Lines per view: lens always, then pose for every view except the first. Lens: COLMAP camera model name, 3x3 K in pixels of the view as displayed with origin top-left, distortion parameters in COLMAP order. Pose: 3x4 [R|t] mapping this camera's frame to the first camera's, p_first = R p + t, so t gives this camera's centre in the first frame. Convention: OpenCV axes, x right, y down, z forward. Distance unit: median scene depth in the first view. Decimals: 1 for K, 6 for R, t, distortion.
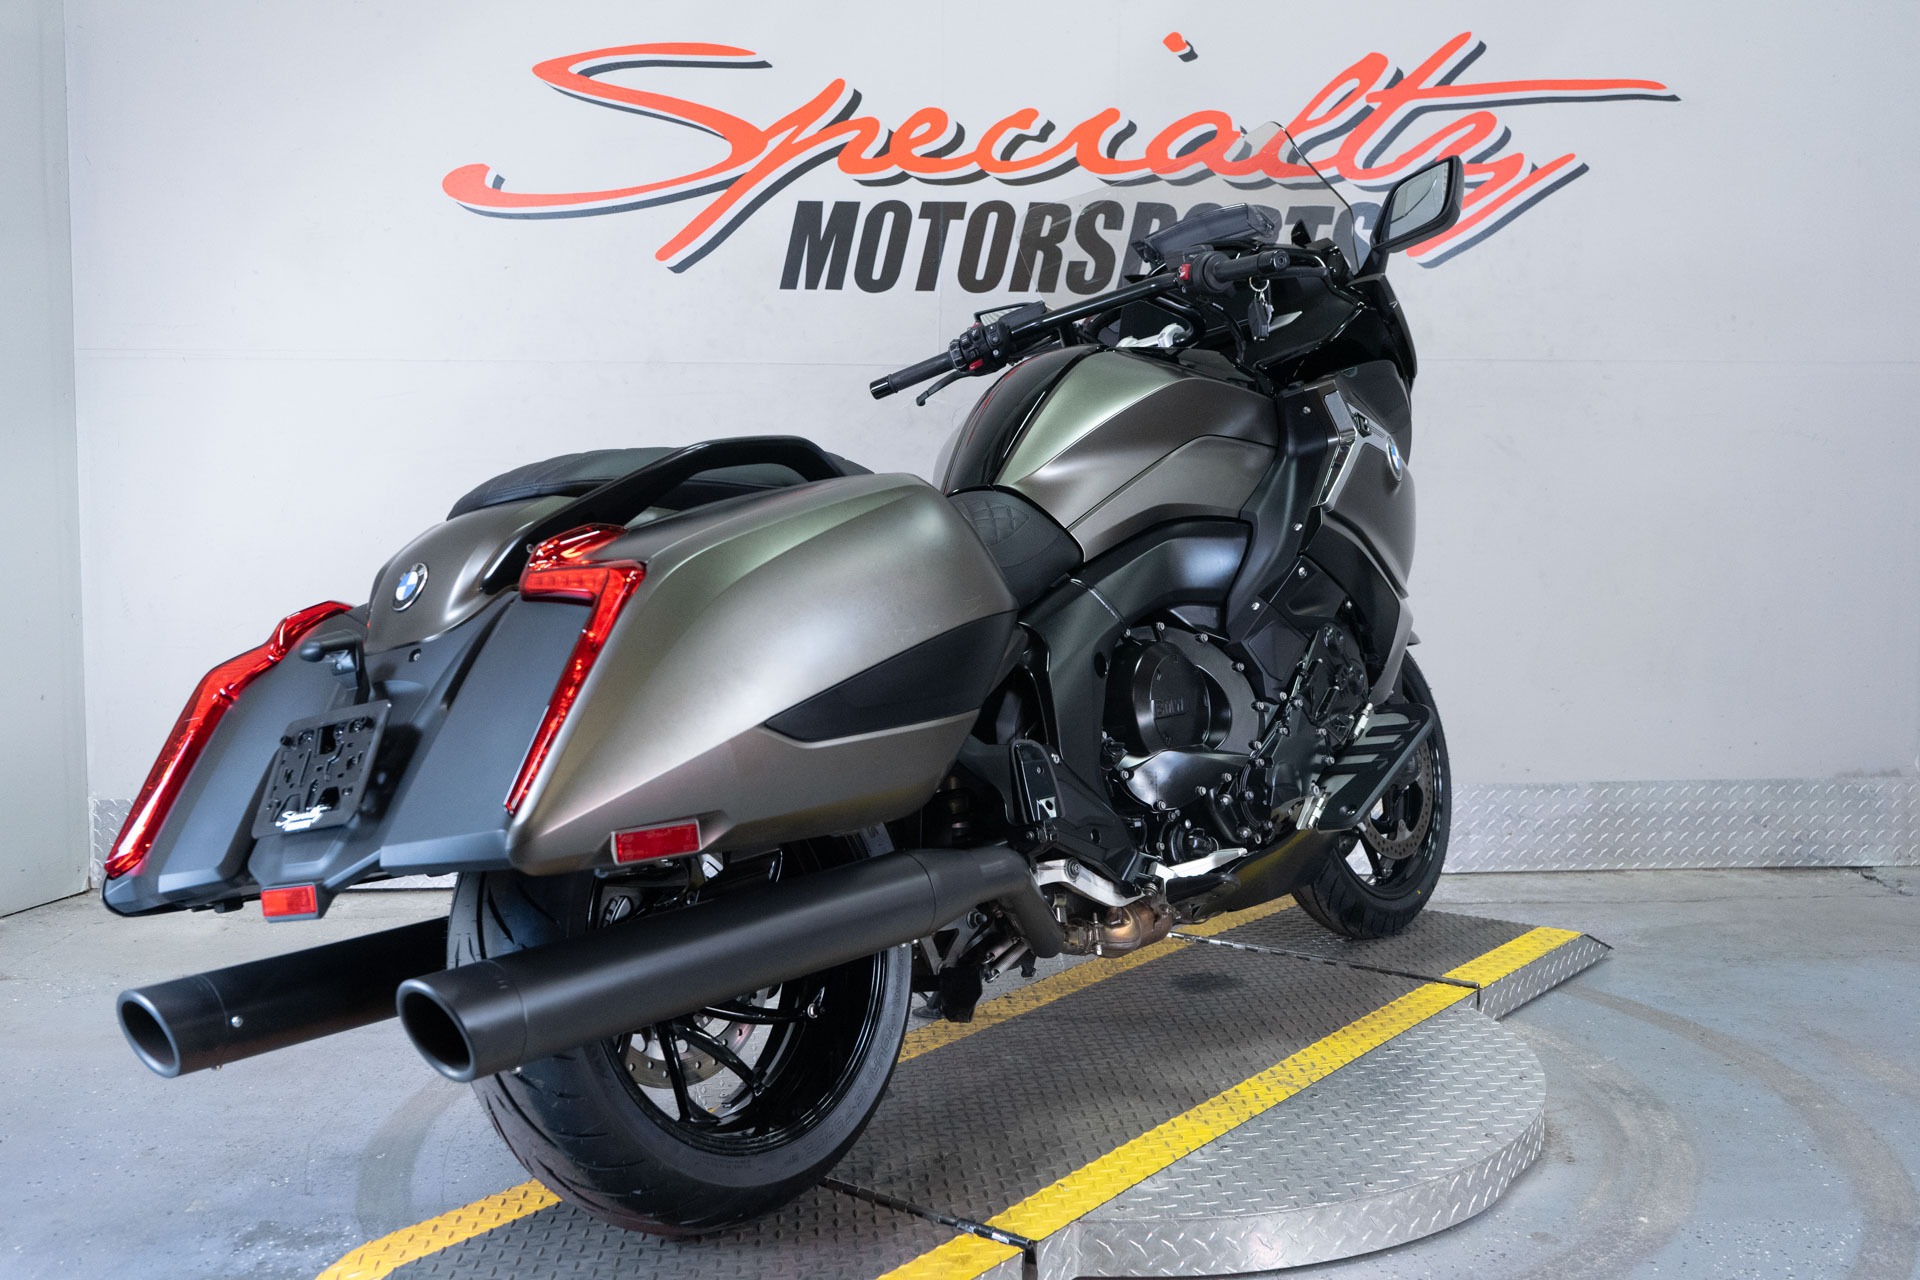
lens RADIAL K [[1870.3, 0, 968.5], [0, 1870.3, 626.3], [0, 0, 1]] dist [0.012802, 0.000000]
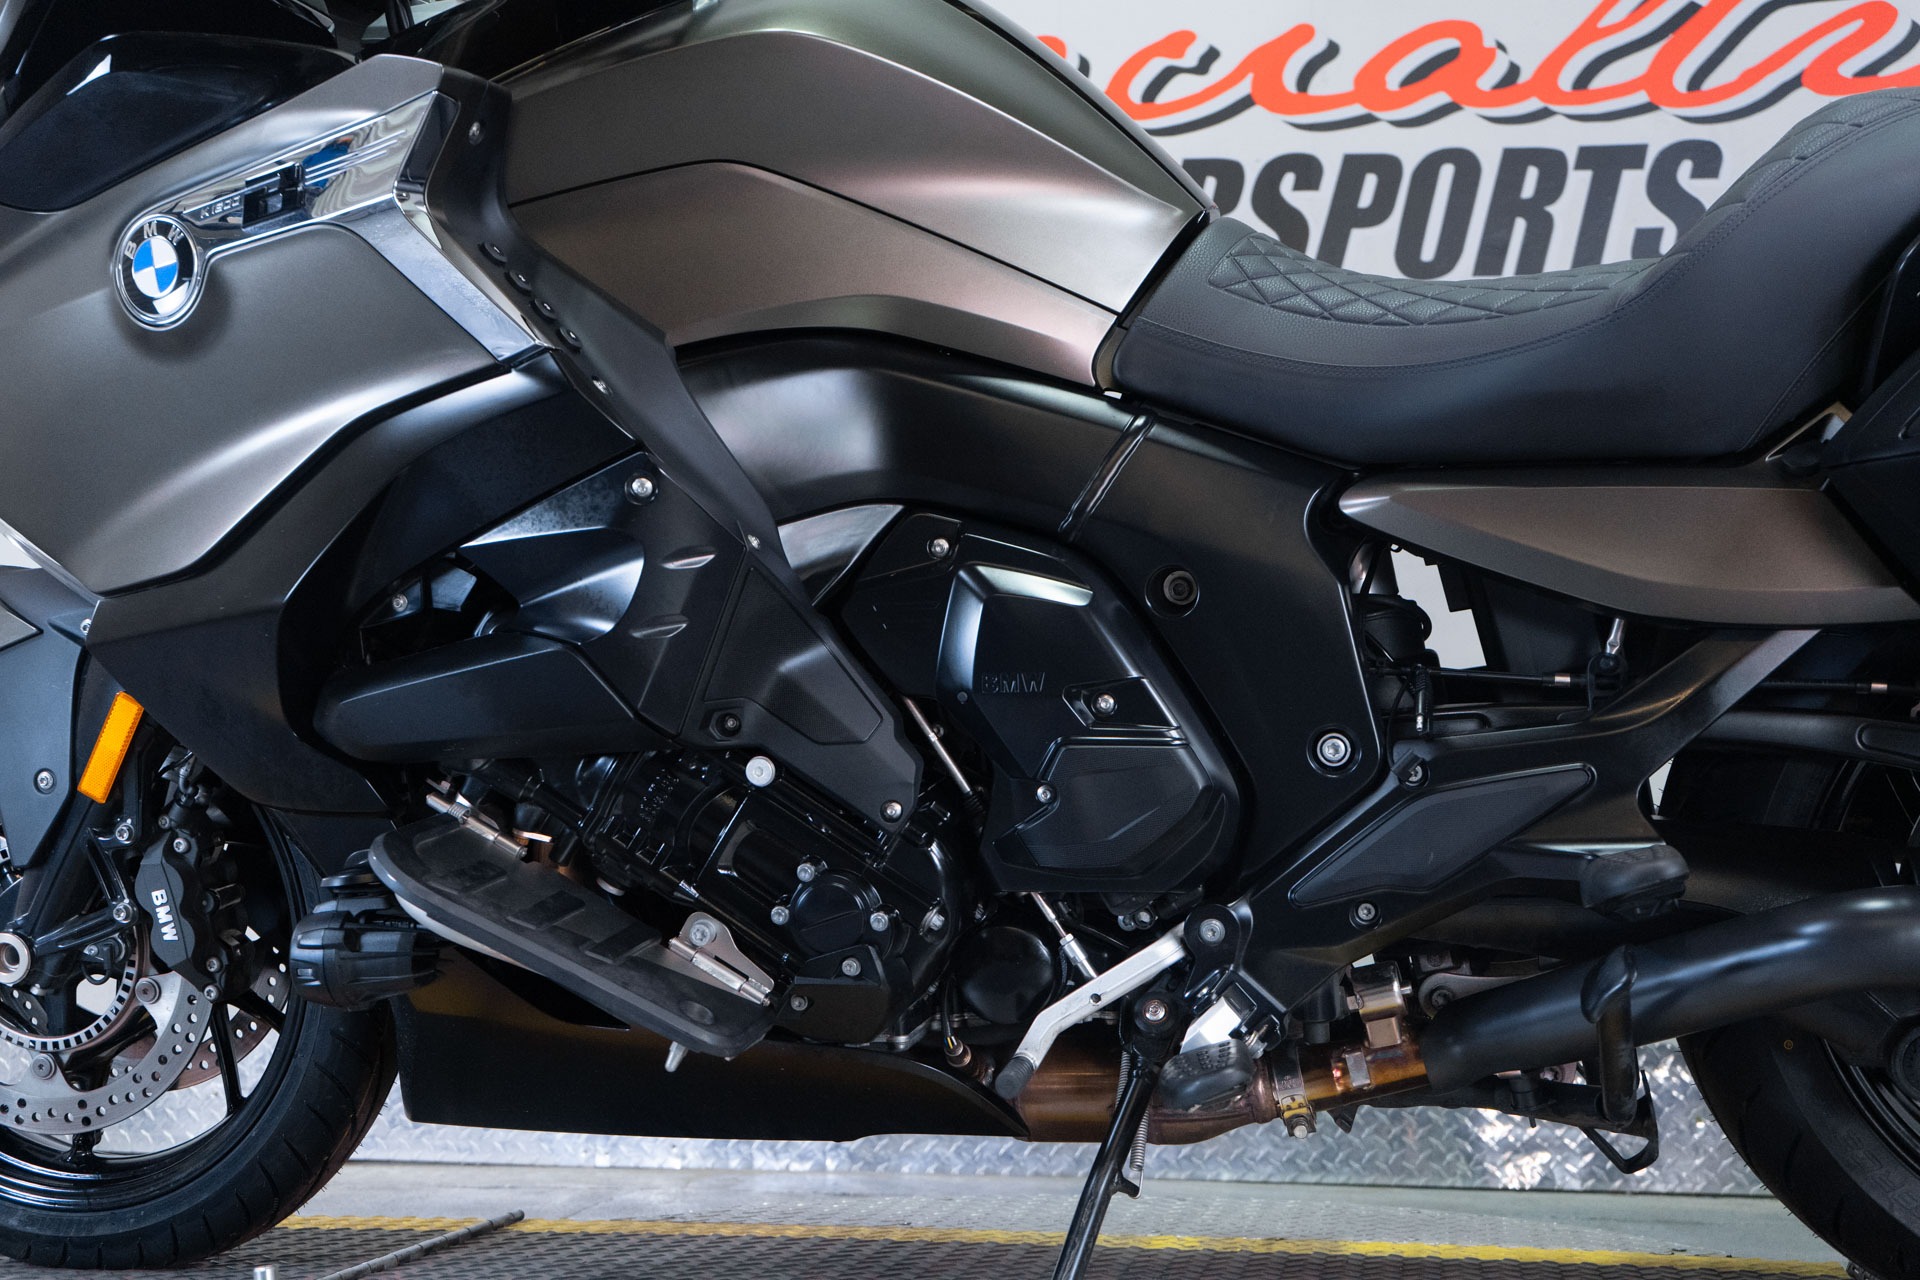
lens RADIAL K [[2269.0, 0, 955.2], [0, 2269.0, 622.6], [0, 0, 1]] dist [0.009104, 0.000000]
pose [[0.981868, -0.004593, -0.189510, 0.107994], [-0.035397, 0.977681, -0.207091, 0.116593], [0.186232, 0.210044, 0.959791, 0.218272]]
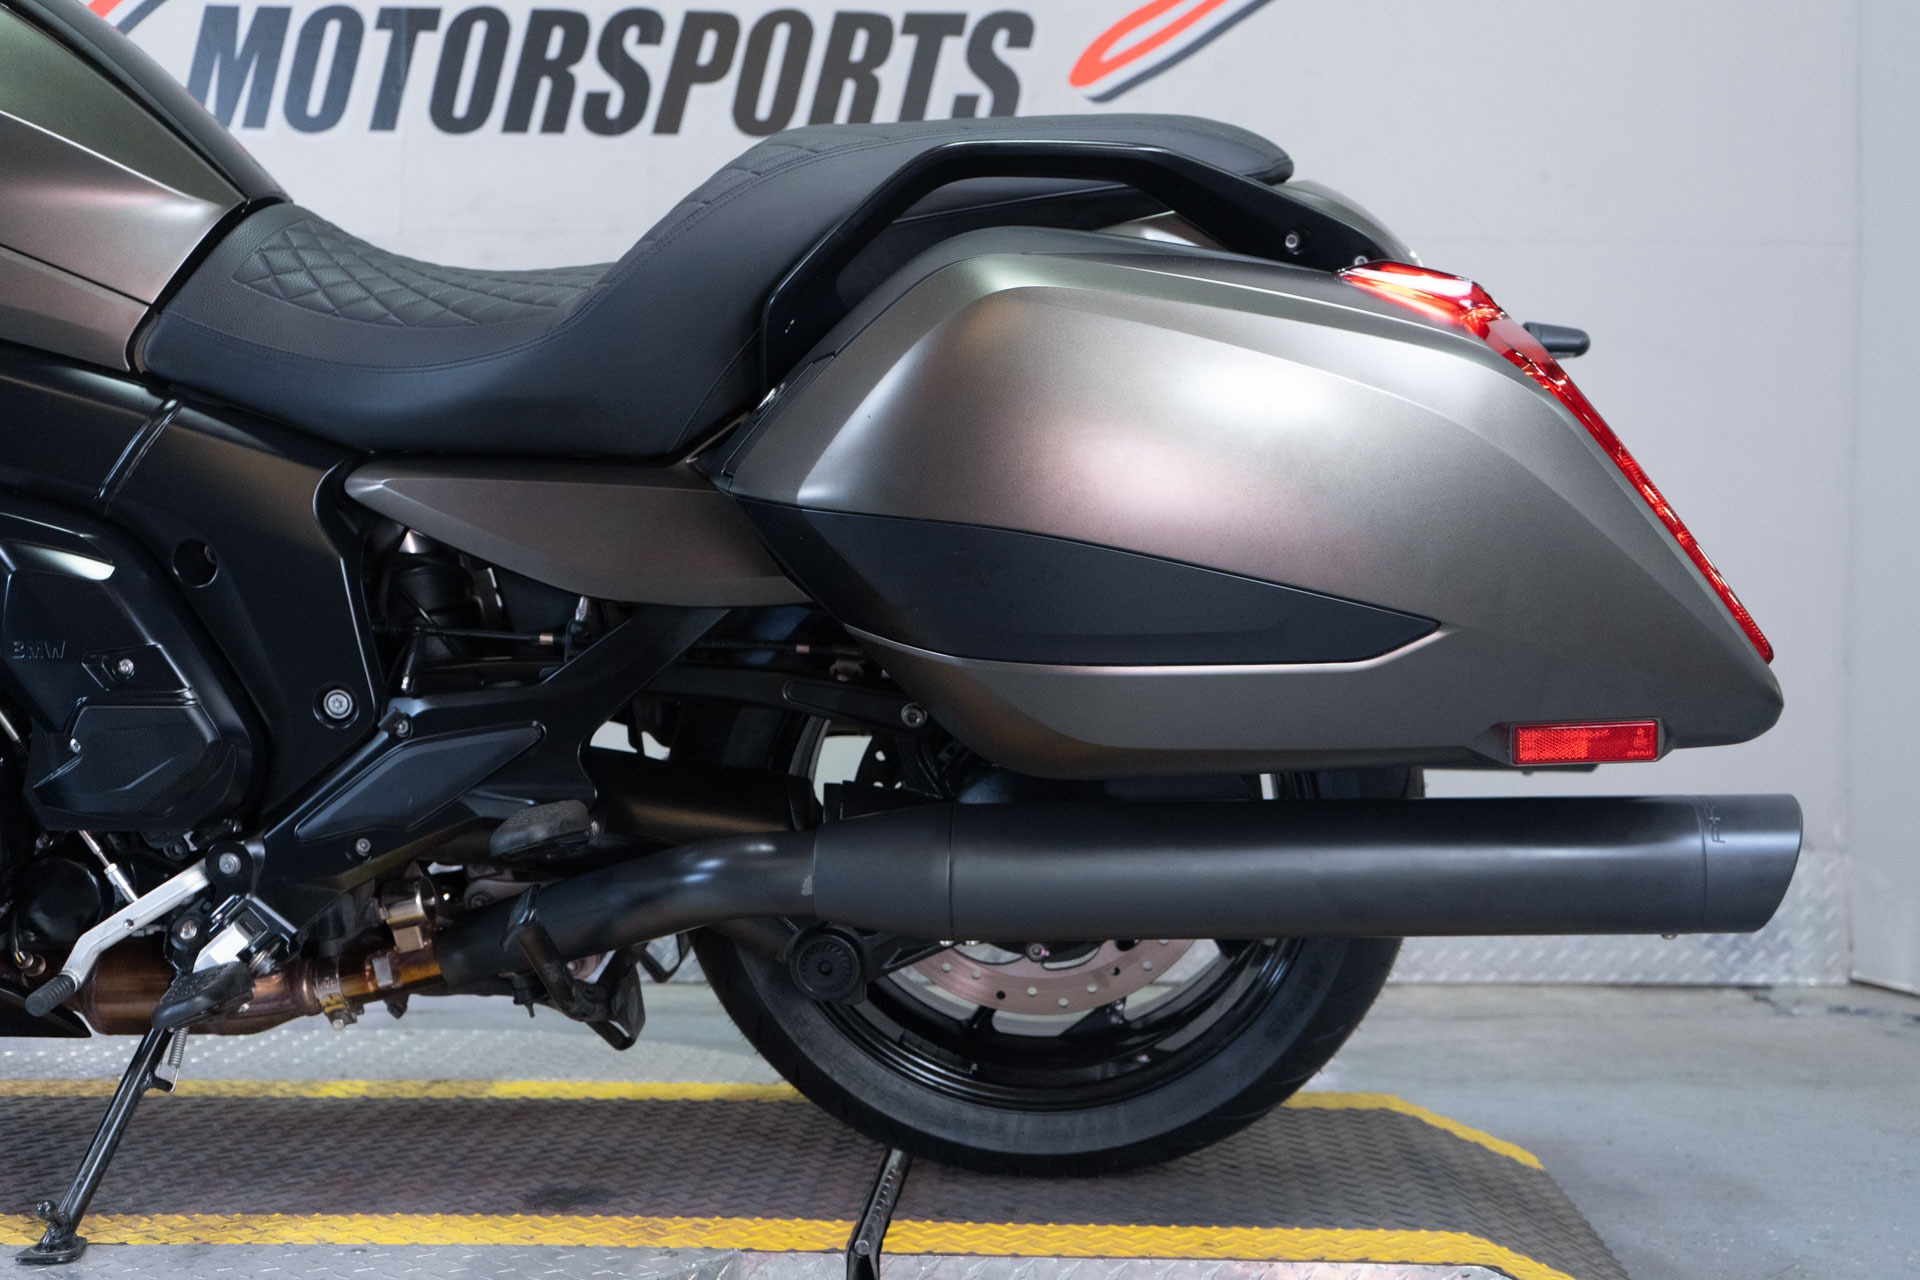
lens RADIAL K [[2269.0, 0, 950.0], [0, 2269.0, 621.1], [0, 0, 1]] dist [0.009104, 0.000000]
pose [[0.998919, 0.010637, -0.045261, 0.232377], [-0.014604, 0.995991, -0.088258, 0.077620], [0.044140, 0.088824, 0.995069, 0.173459]]
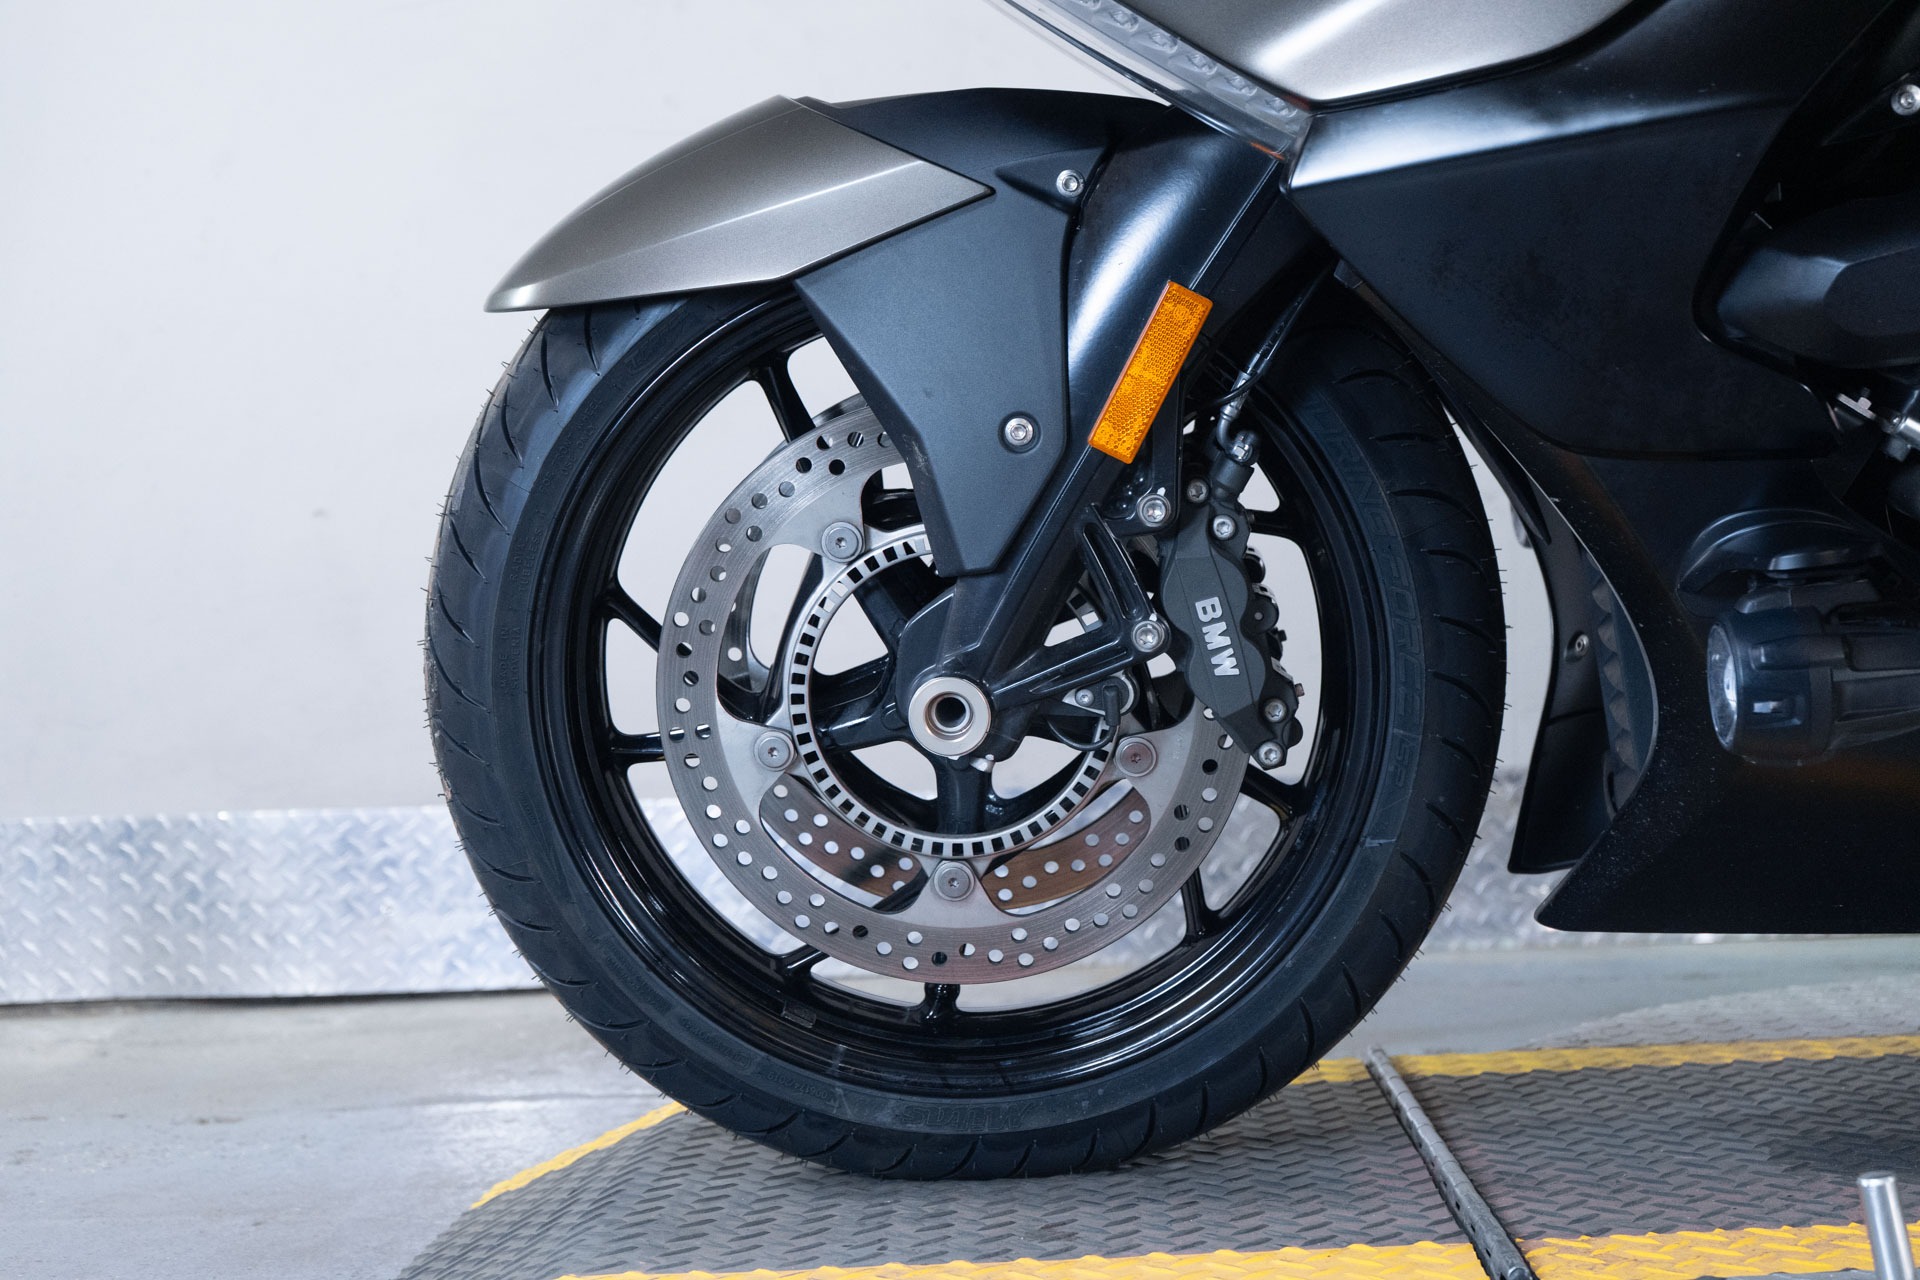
lens RADIAL K [[2678.5, 0, 964.5], [0, 2678.5, 649.6], [0, 0, 1]] dist [0.079111, 0.000000]
pose [[0.999375, -0.030456, -0.017922, -0.153453], [0.028930, 0.996373, -0.080028, 0.113462], [0.020294, 0.079460, 0.996631, 0.294040]]
